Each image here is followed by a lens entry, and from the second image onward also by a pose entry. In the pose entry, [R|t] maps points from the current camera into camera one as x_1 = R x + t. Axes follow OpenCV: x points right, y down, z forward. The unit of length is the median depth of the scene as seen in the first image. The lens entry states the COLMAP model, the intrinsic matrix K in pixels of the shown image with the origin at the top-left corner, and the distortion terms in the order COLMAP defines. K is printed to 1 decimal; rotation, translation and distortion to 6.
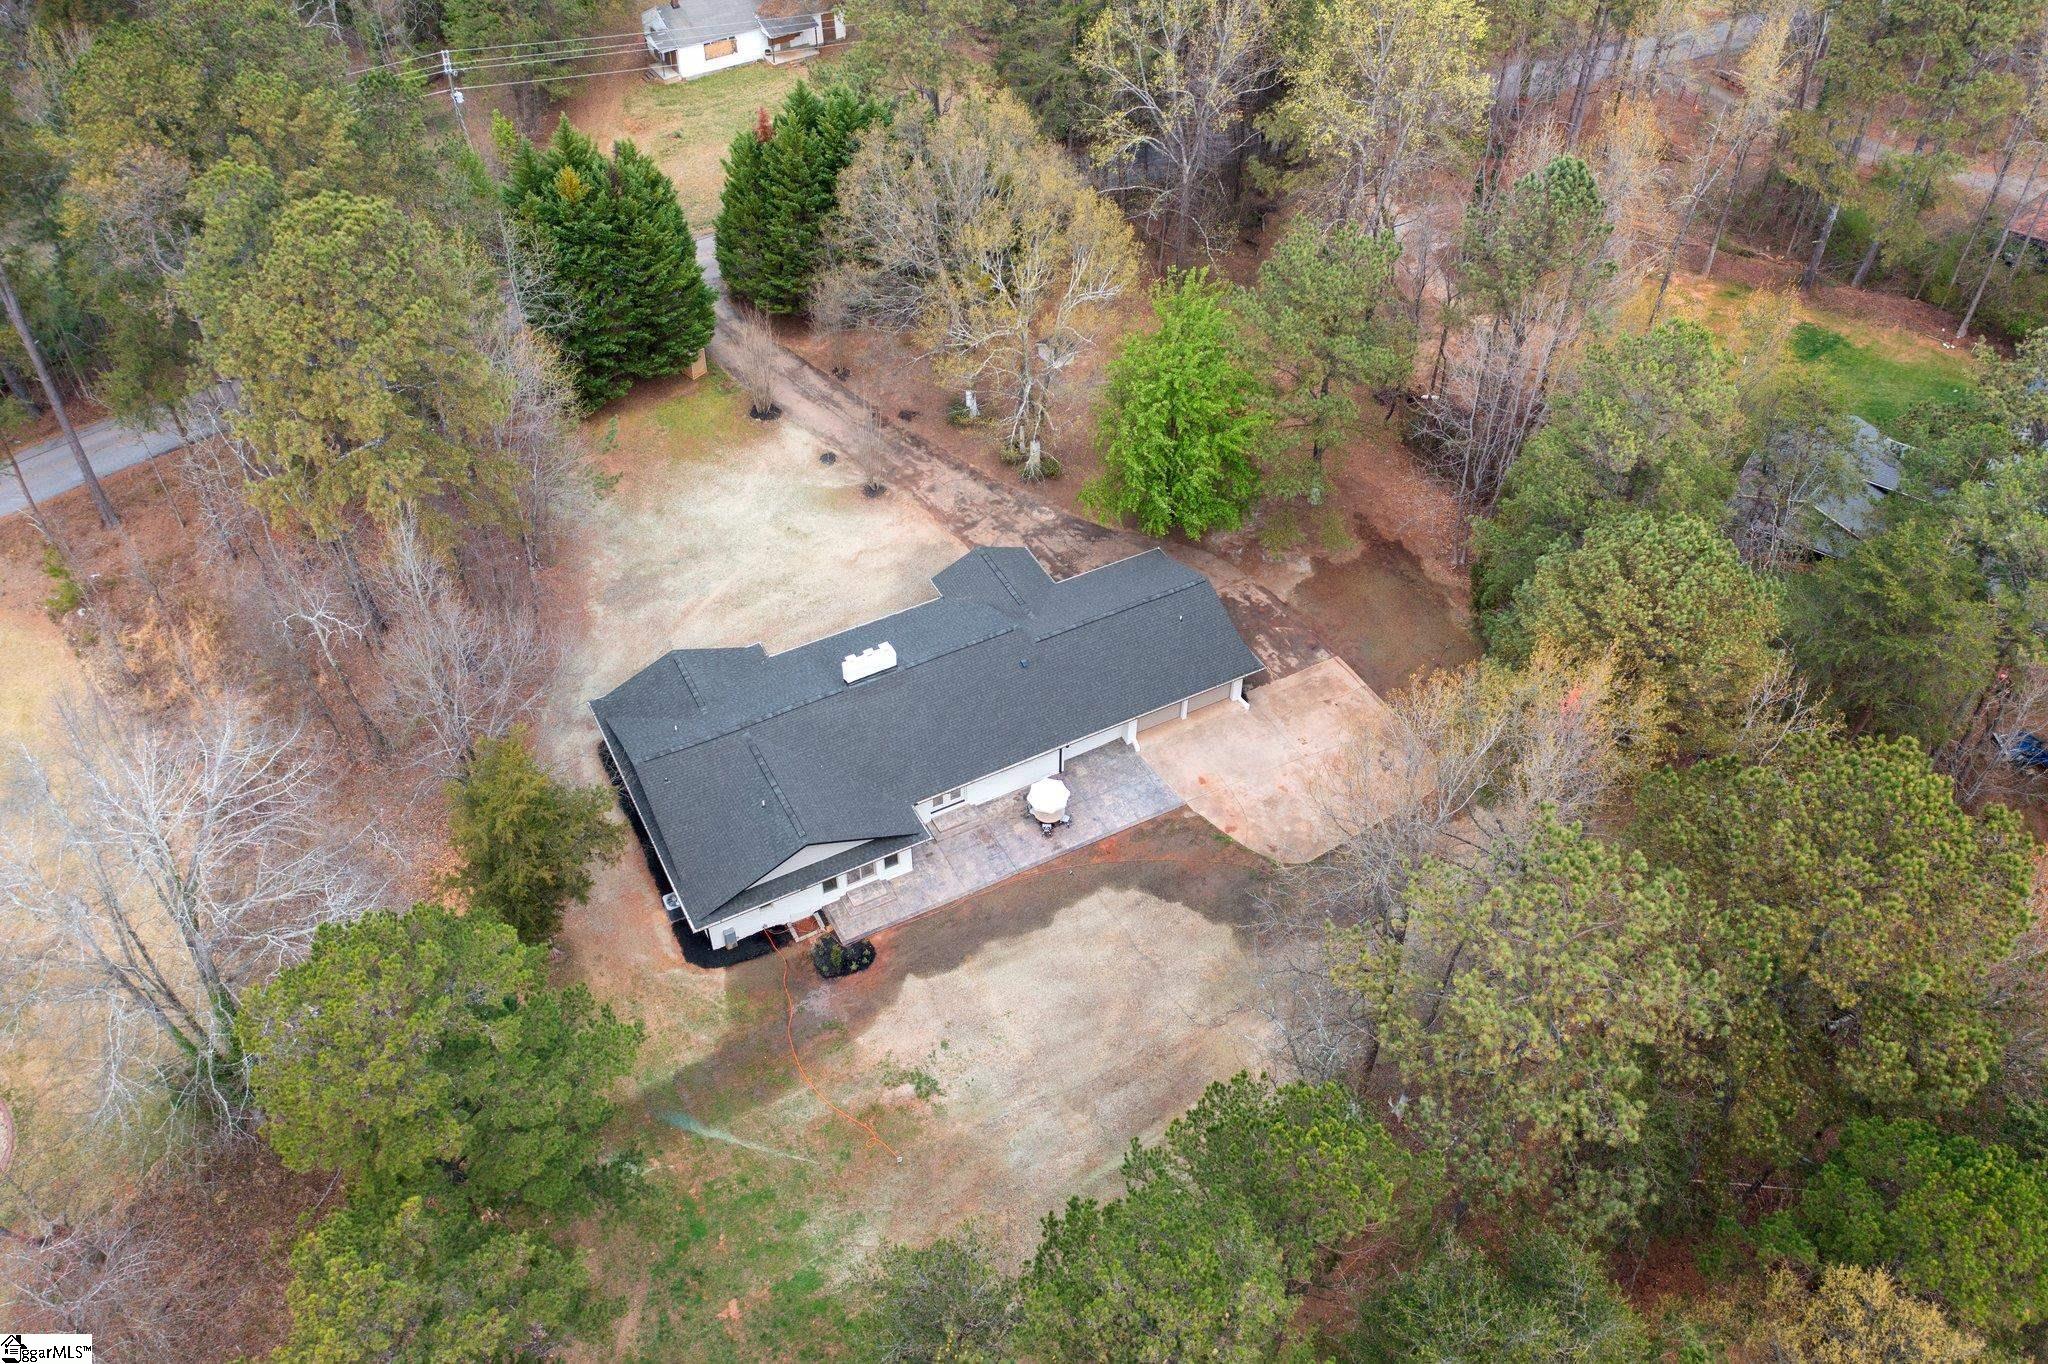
lens RADIAL K [[1617.9, 0, 1011.7], [0, 1617.9, 663.9], [0, 0, 1]] dist [-0.019007, 0.008558]
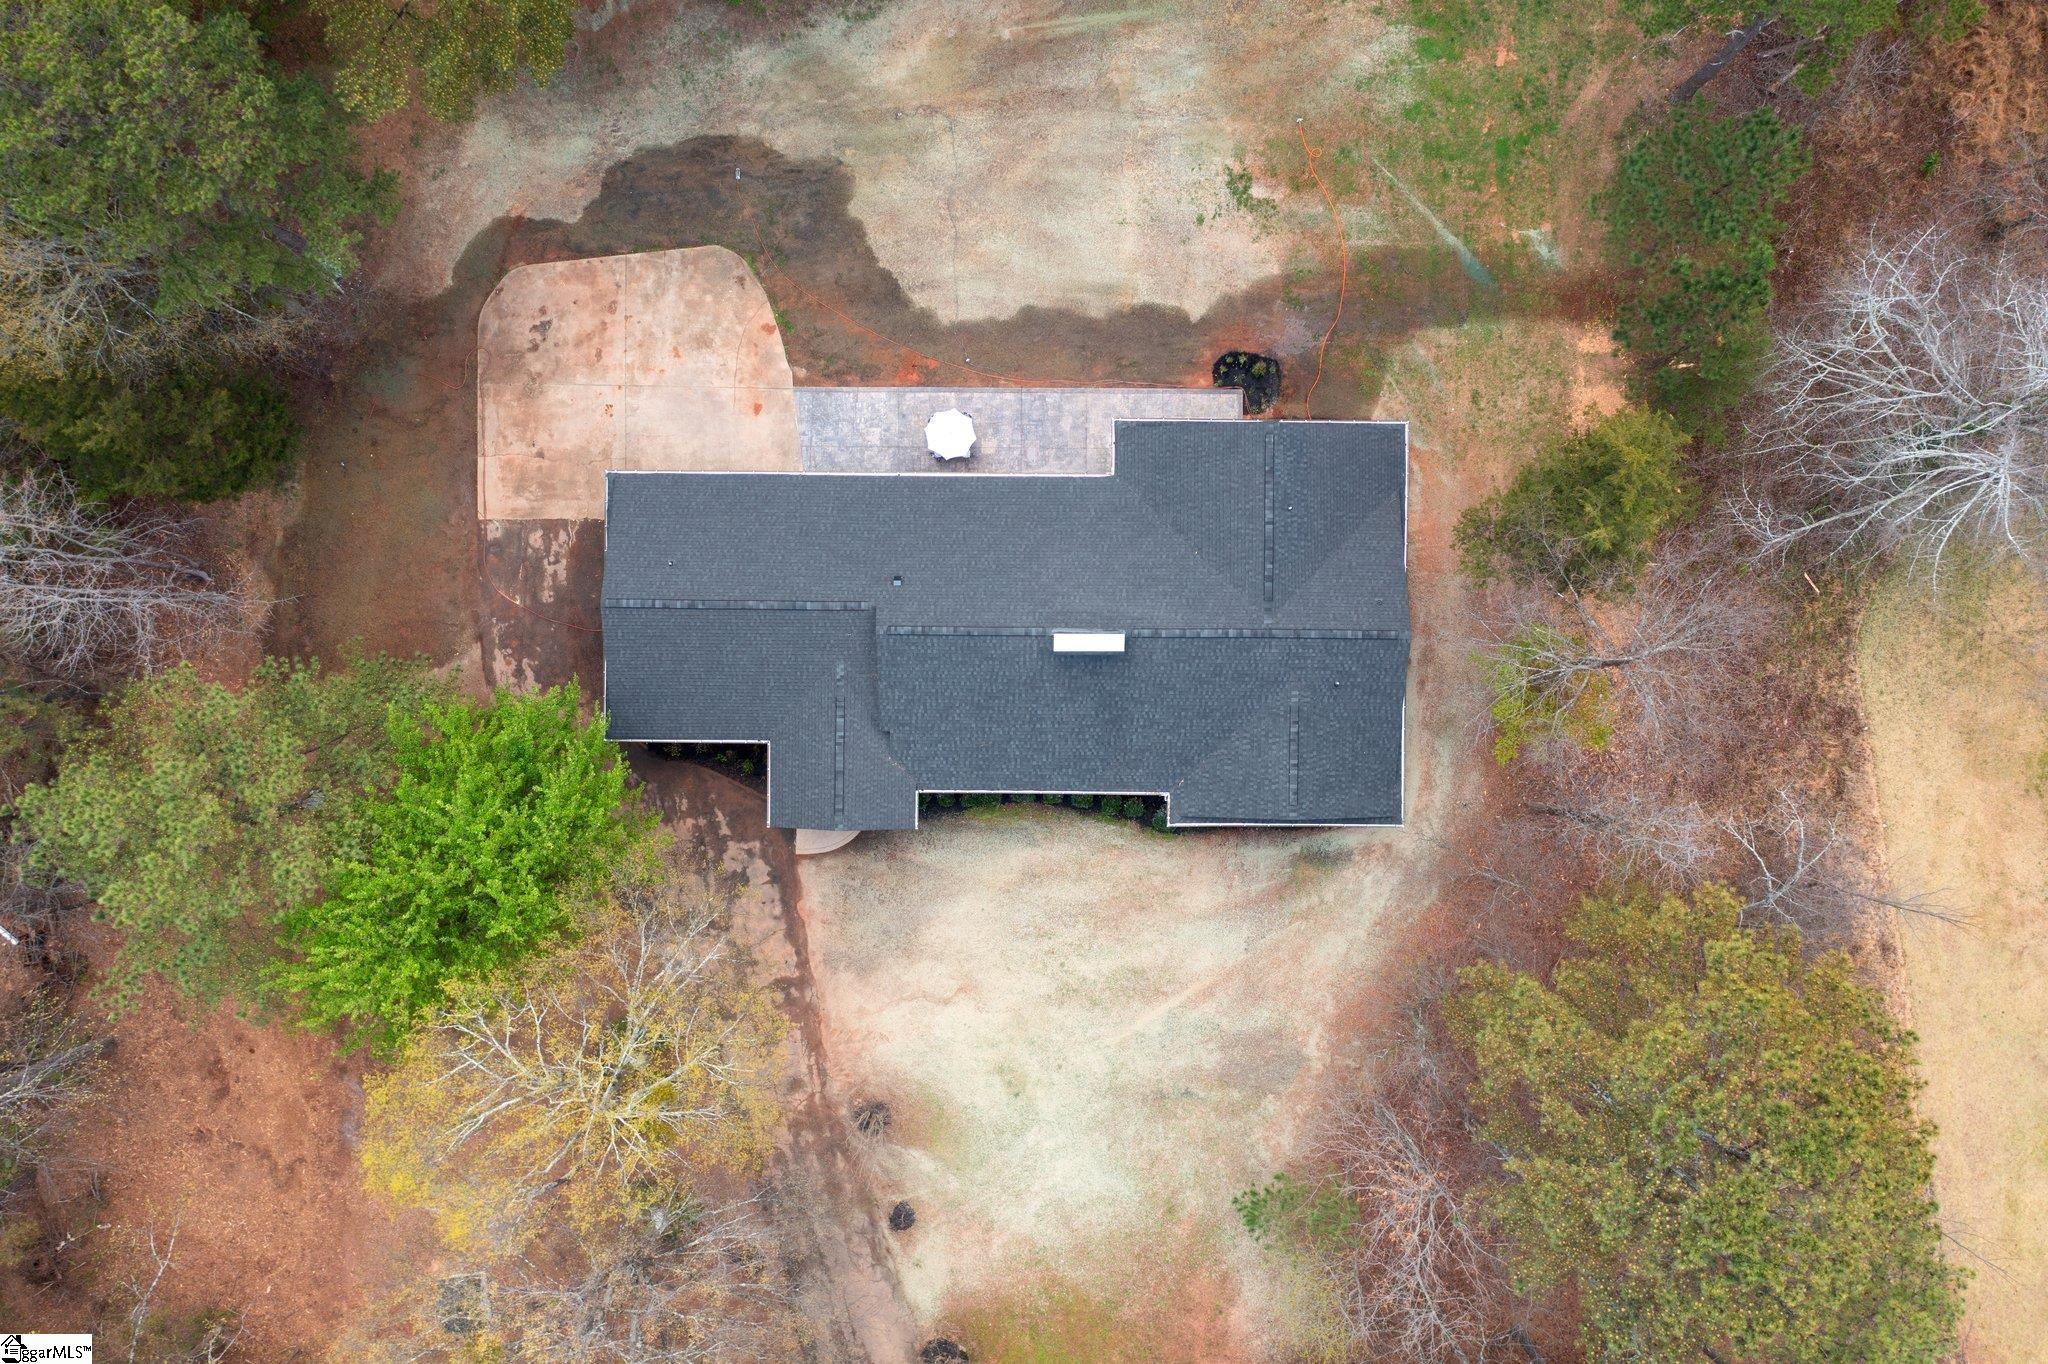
lens RADIAL K [[1617.9, 0, 1022.0], [0, 1617.9, 676.0], [0, 0, 1]] dist [-0.019007, 0.008558]
pose [[-0.882922, -0.469485, 0.005668, -0.071699], [0.337433, -0.626095, 0.702954, -0.563254], [-0.326478, 0.622566, 0.711213, 0.474114]]
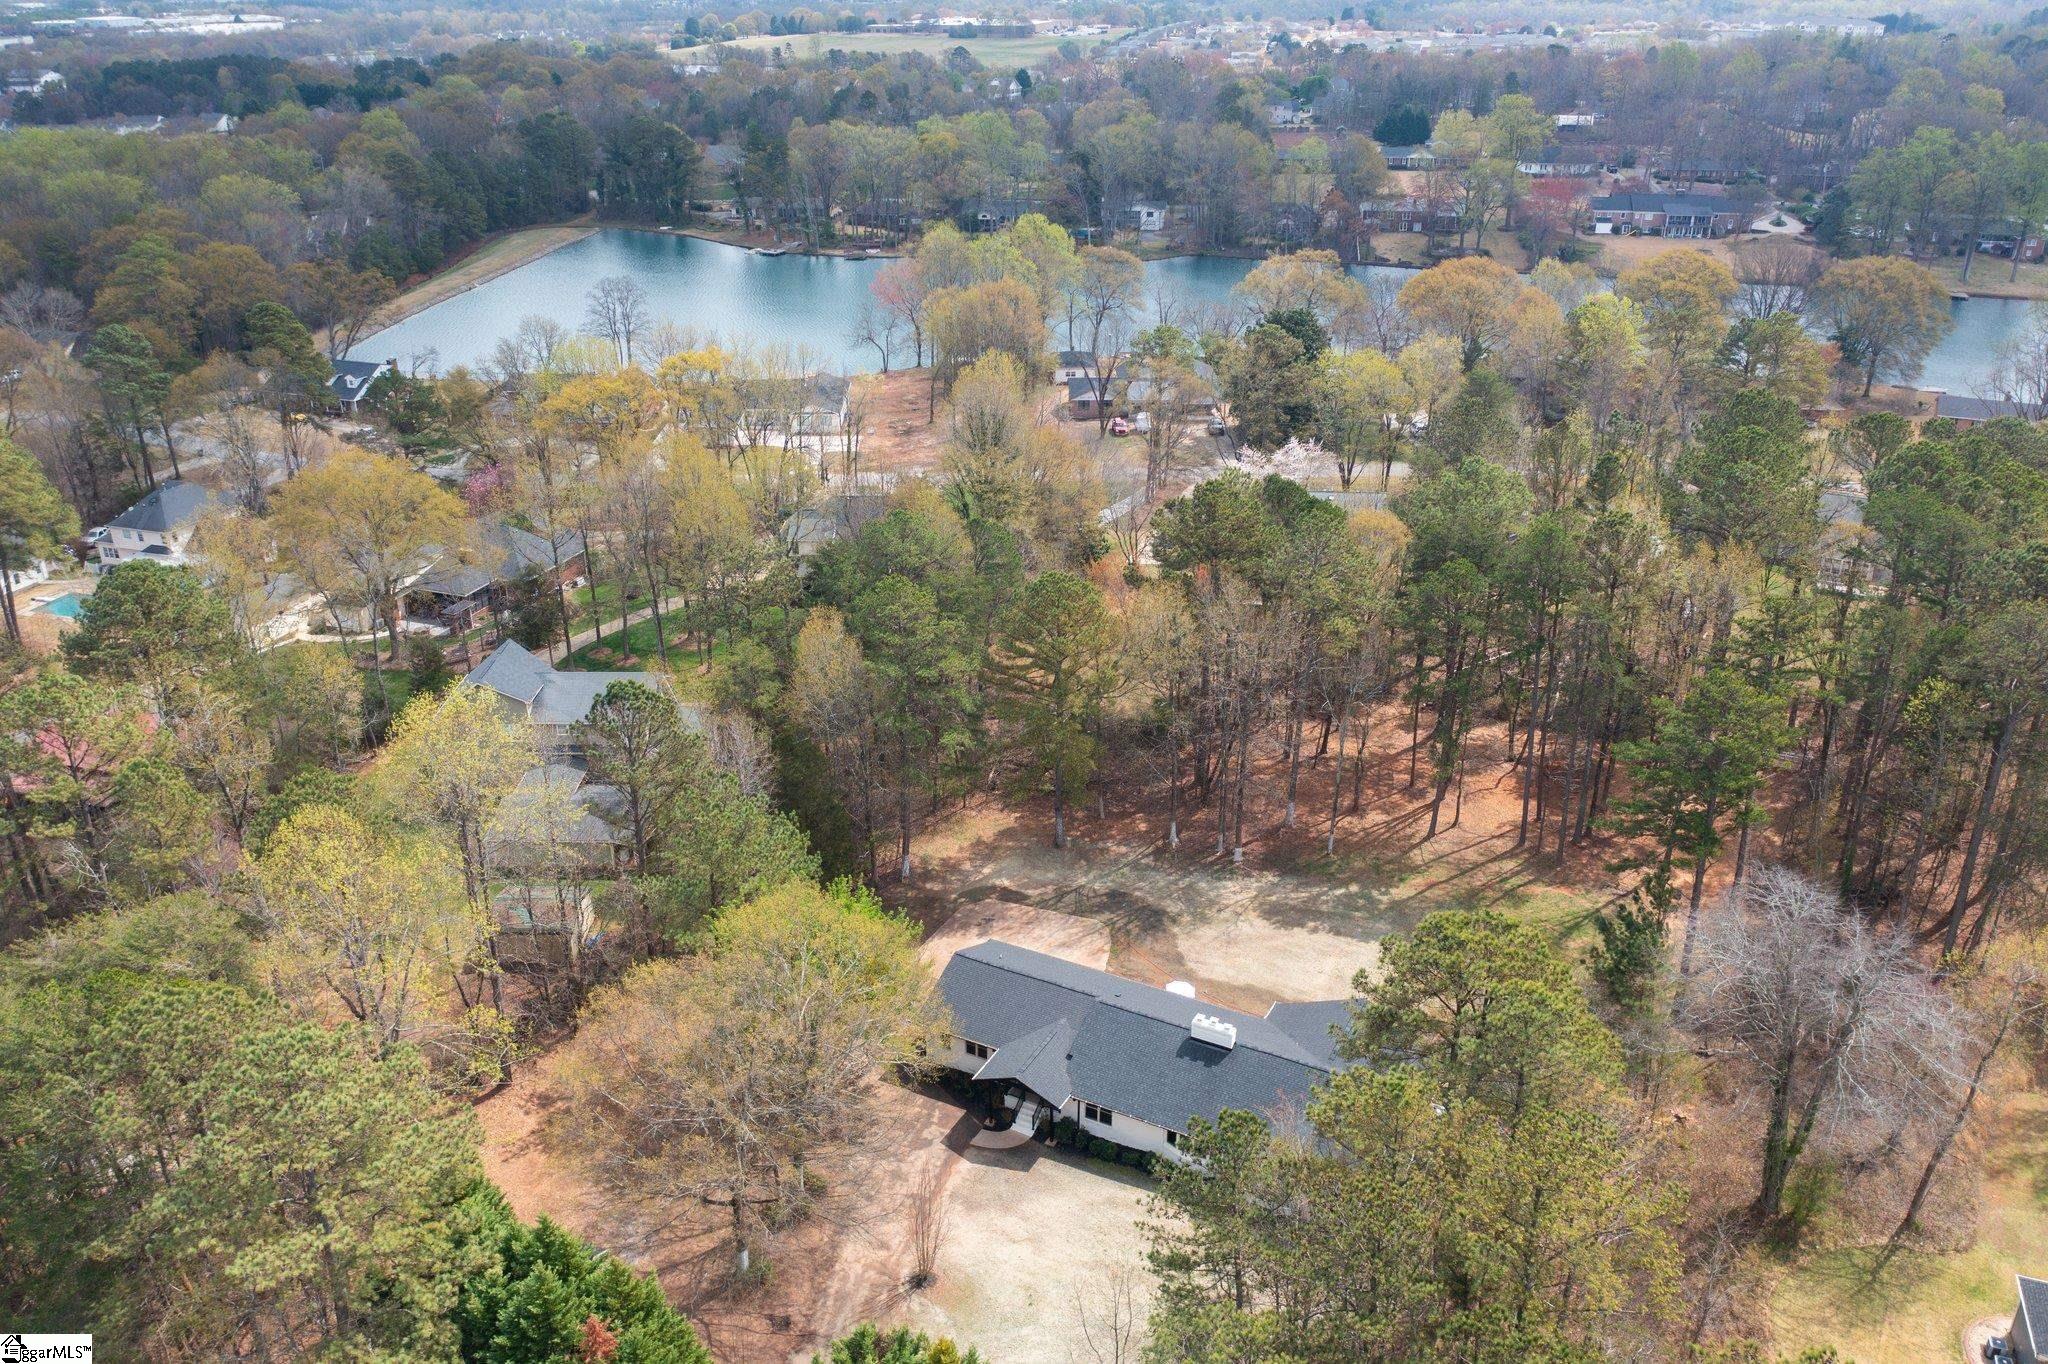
lens RADIAL K [[1617.9, 0, 1020.0], [0, 1617.9, 681.2], [0, 0, 1]] dist [-0.019007, 0.008558]
pose [[-0.569276, -0.336634, 0.750068, -0.840002], [0.579336, 0.483082, 0.656506, -1.024953], [-0.583347, 0.808275, -0.079983, 0.971760]]
